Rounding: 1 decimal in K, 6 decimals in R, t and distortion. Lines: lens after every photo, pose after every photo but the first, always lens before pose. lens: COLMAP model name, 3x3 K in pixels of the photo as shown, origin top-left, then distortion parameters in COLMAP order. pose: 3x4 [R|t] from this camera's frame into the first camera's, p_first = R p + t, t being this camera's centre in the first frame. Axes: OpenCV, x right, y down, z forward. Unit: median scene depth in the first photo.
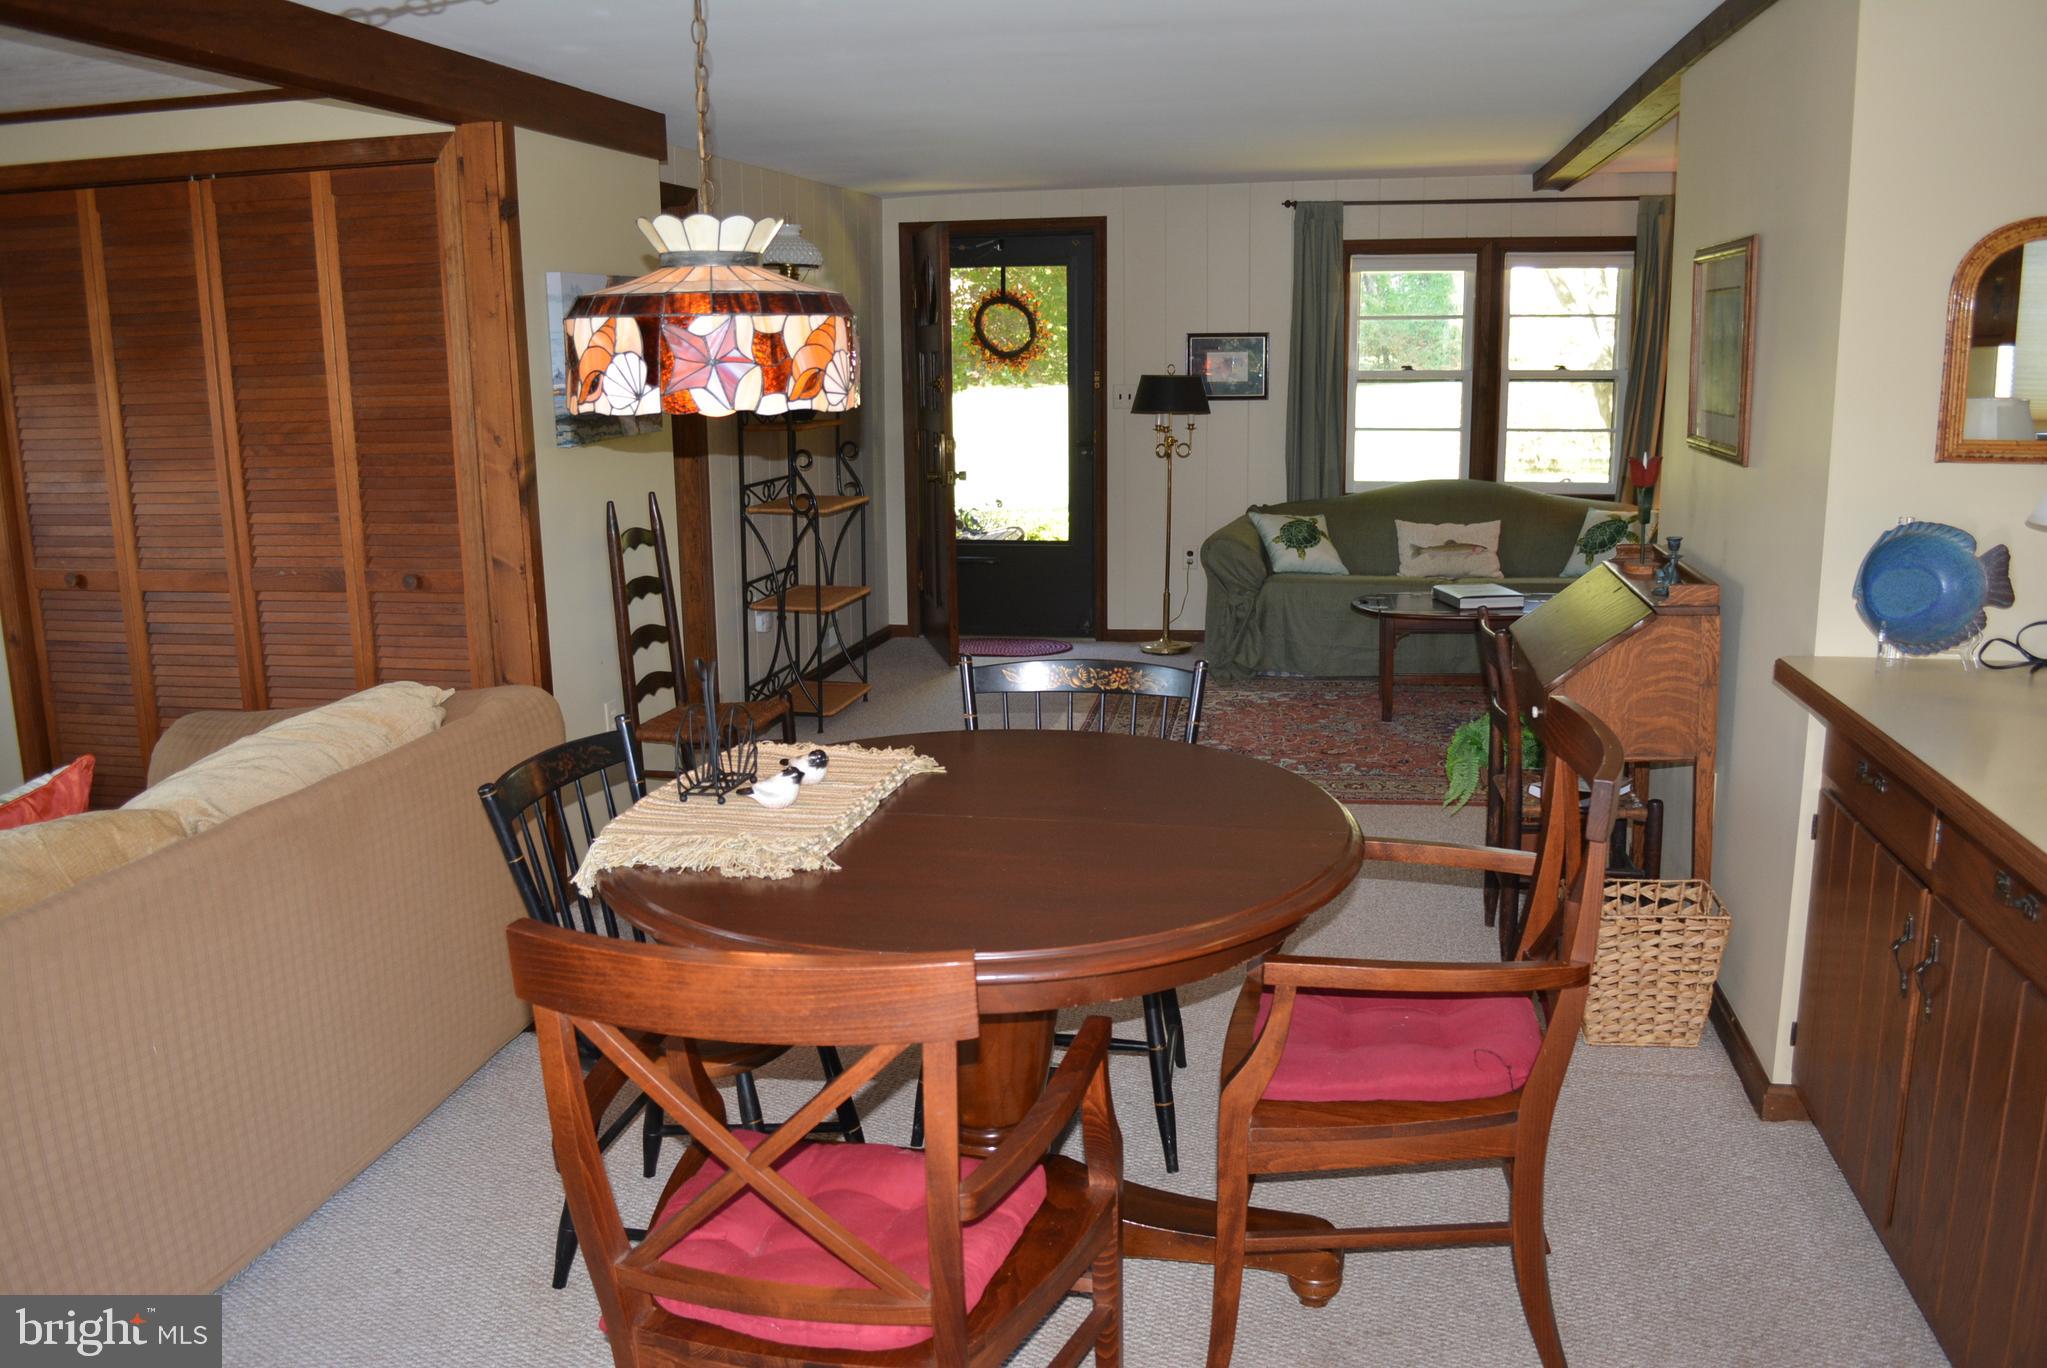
lens RADIAL K [[1614.4, 0, 1023.5], [0, 1614.4, 684.0], [0, 0, 1]] dist [-0.075346, 0.005192]
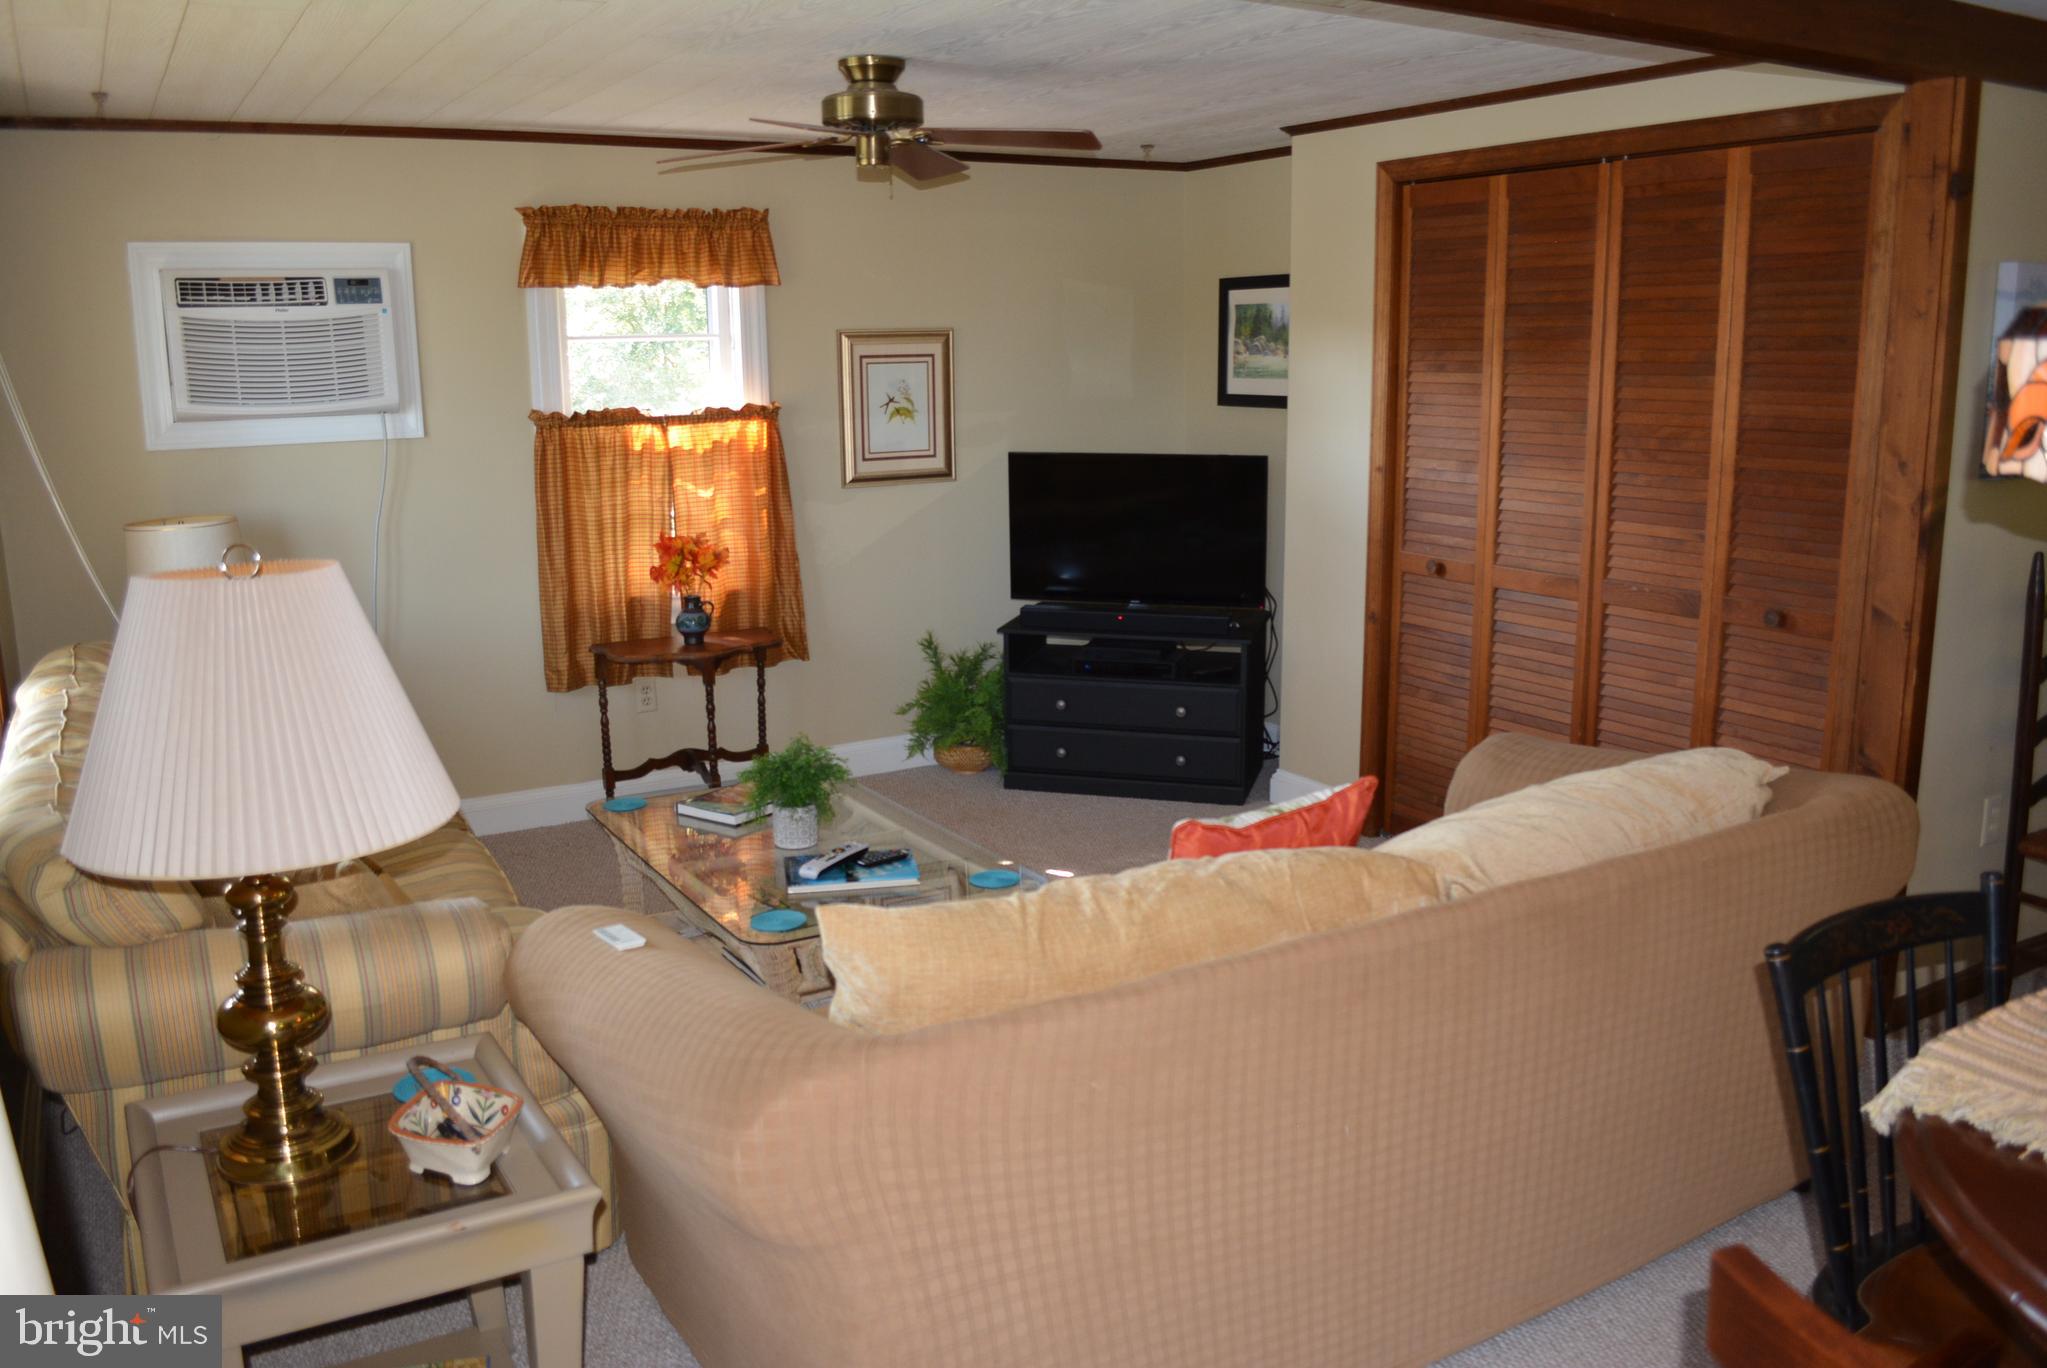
lens RADIAL K [[1614.4, 0, 1023.5], [0, 1614.4, 684.0], [0, 0, 1]] dist [-0.075346, 0.005192]
pose [[0.671632, 0.160356, -0.723324, -0.027228], [-0.151259, 0.985411, 0.078010, -0.035277], [0.725280, 0.057015, 0.686089, 0.115484]]
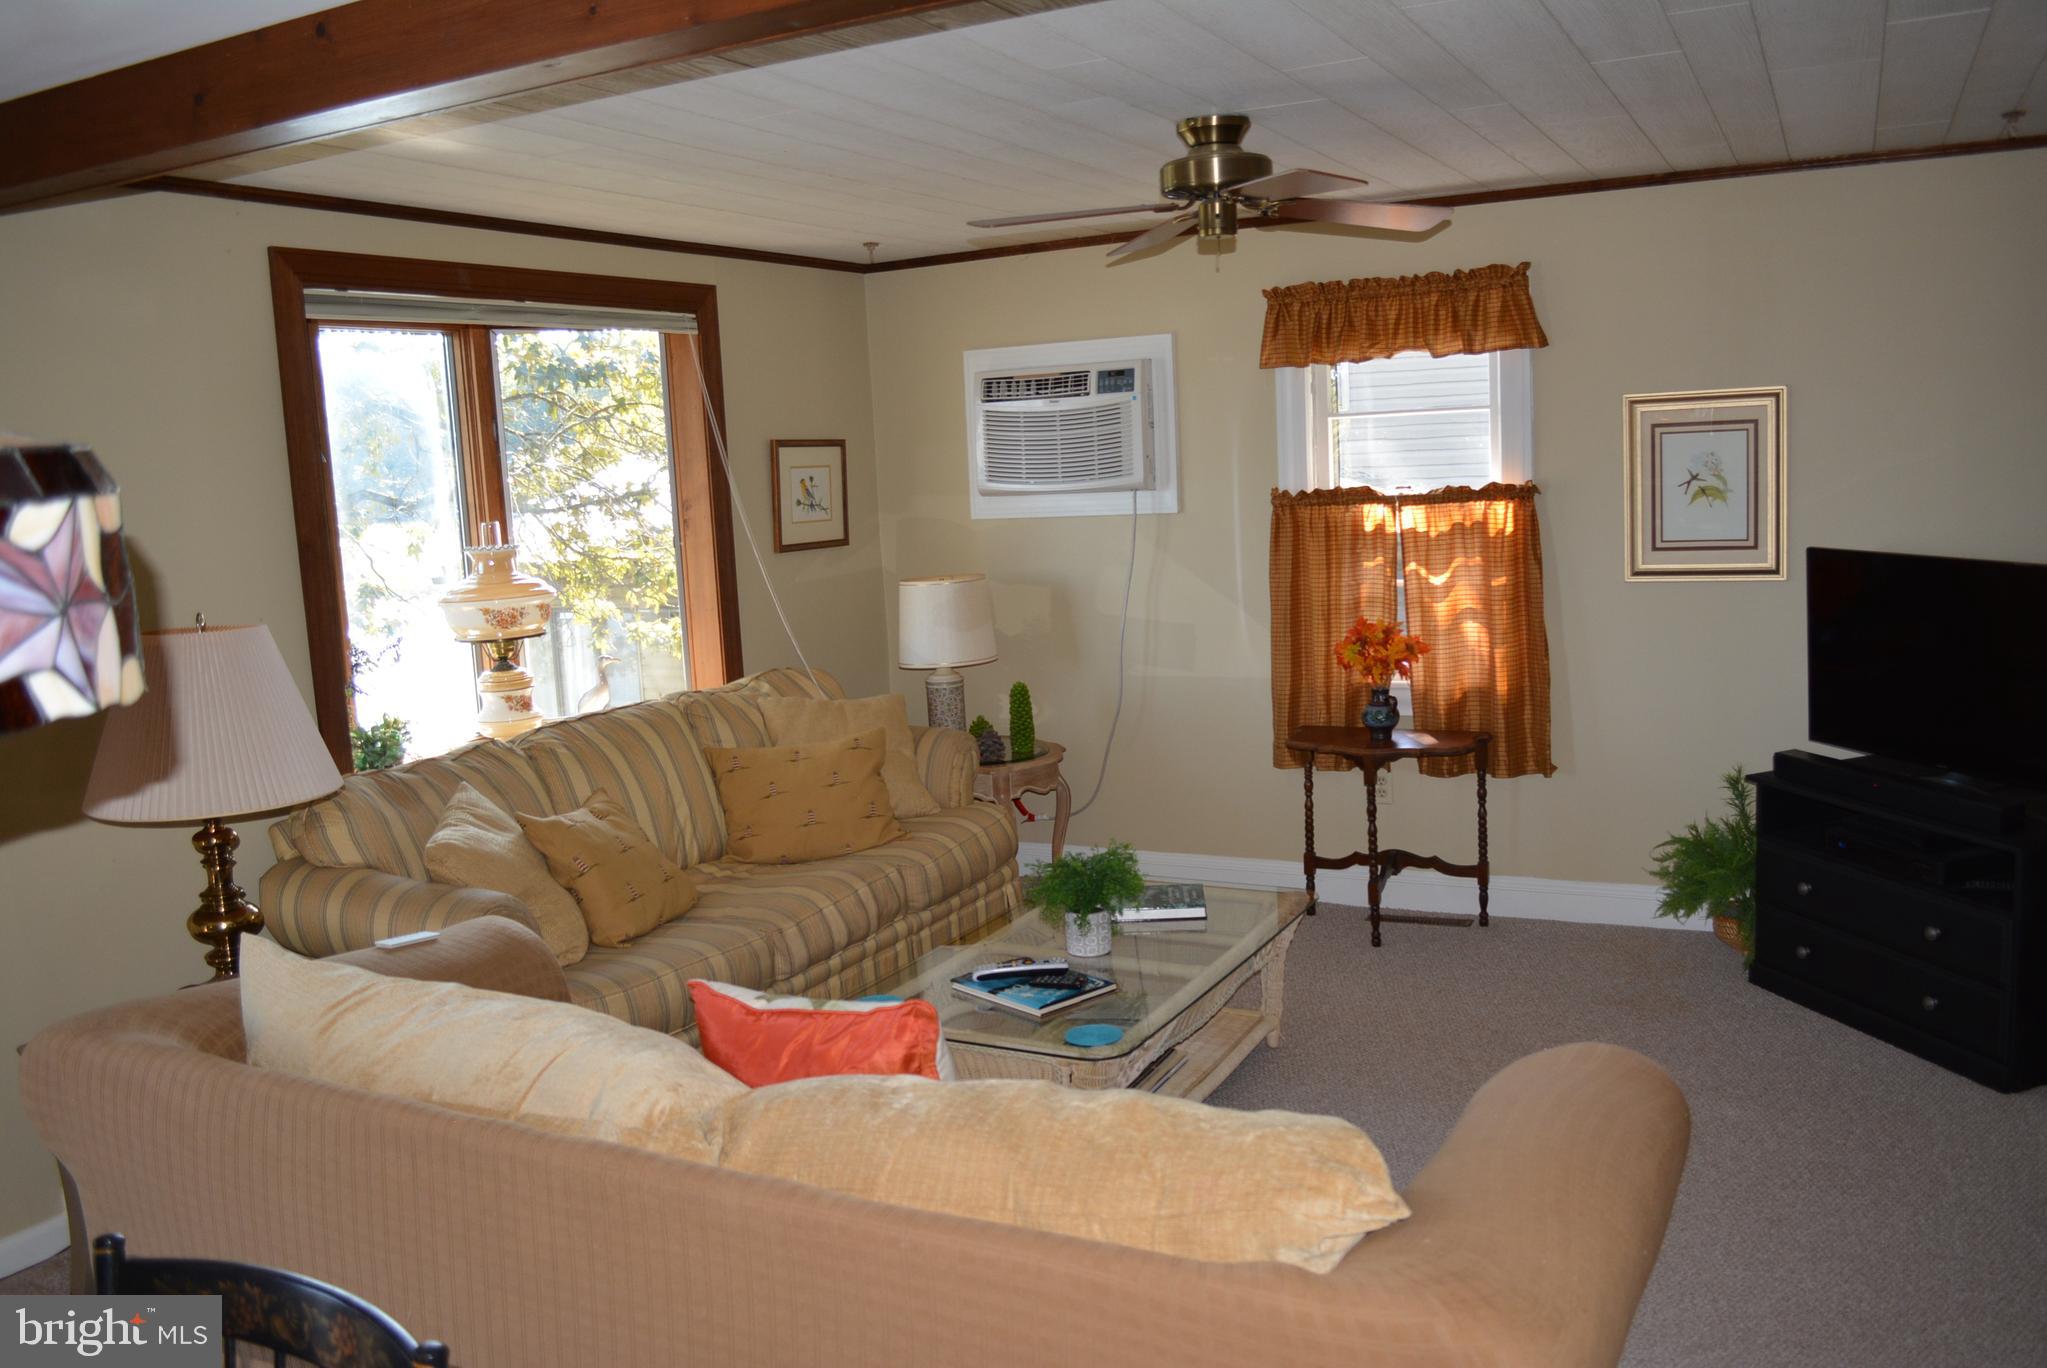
lens RADIAL K [[1614.4, 0, 1023.5], [0, 1614.4, 684.0], [0, 0, 1]] dist [-0.075346, 0.005192]
pose [[-0.269401, 0.167606, -0.948331, 0.023096], [-0.142908, 0.966878, 0.211481, -0.115802], [0.952366, 0.192497, -0.236526, 0.504966]]
